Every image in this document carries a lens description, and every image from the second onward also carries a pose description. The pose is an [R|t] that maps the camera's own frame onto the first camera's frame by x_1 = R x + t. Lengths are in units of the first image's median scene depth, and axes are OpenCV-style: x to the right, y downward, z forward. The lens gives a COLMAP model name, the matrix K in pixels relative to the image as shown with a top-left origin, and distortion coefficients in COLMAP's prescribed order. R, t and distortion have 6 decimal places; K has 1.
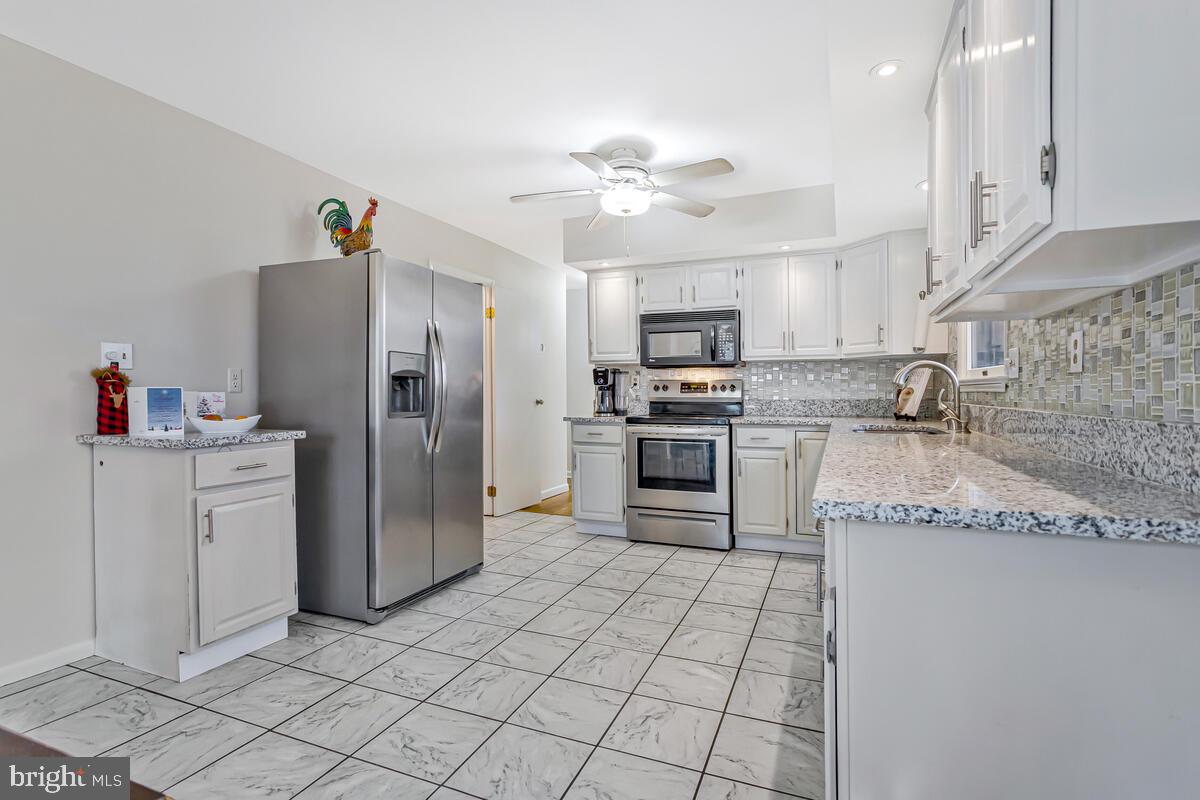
lens RADIAL K [[570.9, 0, 592.1], [0, 570.9, 394.5], [0, 0, 1]] dist [0.004477, 0.000557]
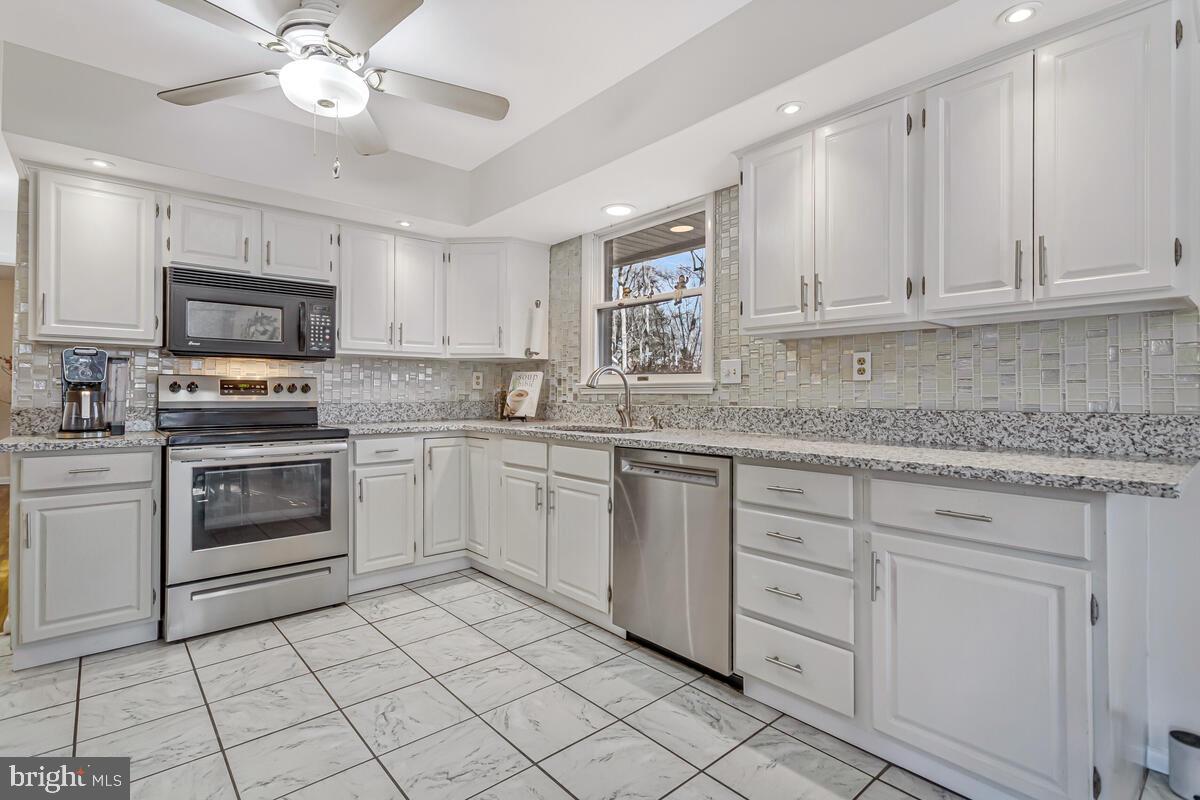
lens RADIAL K [[570.9, 0, 579.7], [0, 570.9, 391.8], [0, 0, 1]] dist [0.004477, 0.000557]
pose [[0.449724, 0.004469, 0.893156, -0.283587], [0.003484, 0.999971, -0.006757, -0.000718], [-0.893161, 0.006150, 0.449695, 0.359328]]
